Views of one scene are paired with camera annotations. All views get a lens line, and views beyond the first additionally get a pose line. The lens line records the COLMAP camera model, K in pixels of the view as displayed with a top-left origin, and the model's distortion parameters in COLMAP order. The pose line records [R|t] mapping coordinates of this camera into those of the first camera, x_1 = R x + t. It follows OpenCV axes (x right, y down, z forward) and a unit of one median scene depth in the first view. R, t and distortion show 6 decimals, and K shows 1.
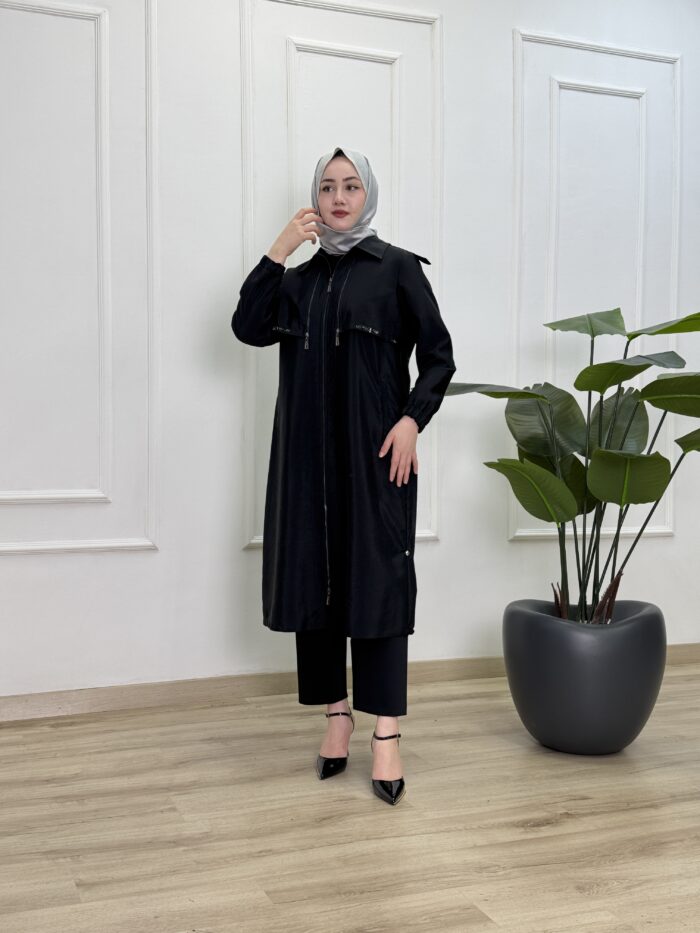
lens RADIAL K [[1050.6, 0, 348.6], [0, 1050.6, 464.3], [0, 0, 1]] dist [0.179087, -0.420221]
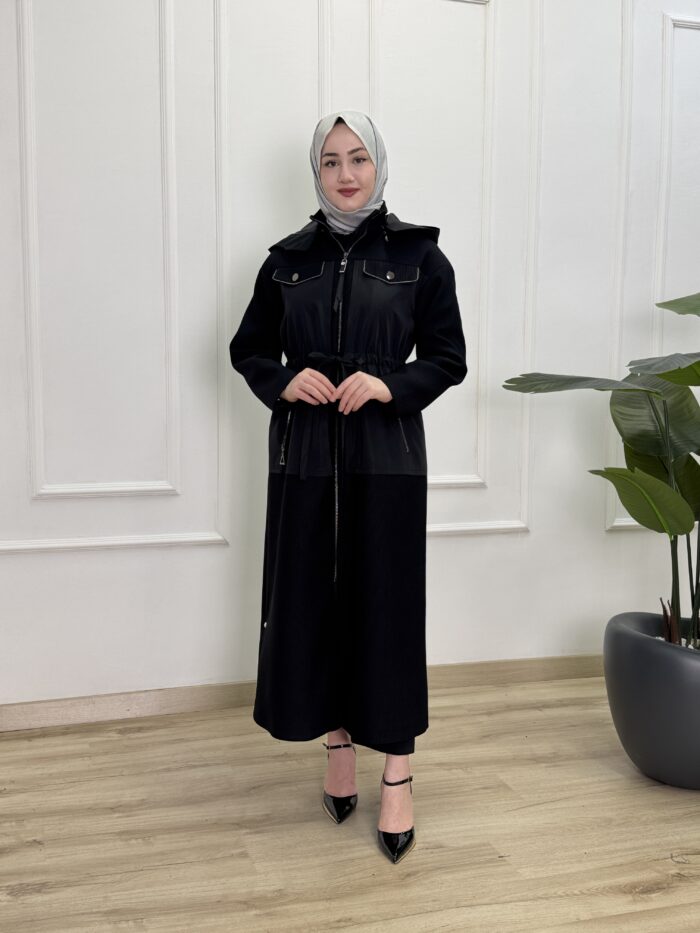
lens RADIAL K [[1048.9, 0, 353.3], [0, 1048.9, 464.6], [0, 0, 1]] dist [0.184132, -0.427520]
pose [[0.997837, 0.008376, -0.065200, -0.011049], [-0.003778, 0.997516, 0.070342, -0.066179], [0.065627, -0.069943, 0.995390, 0.094209]]
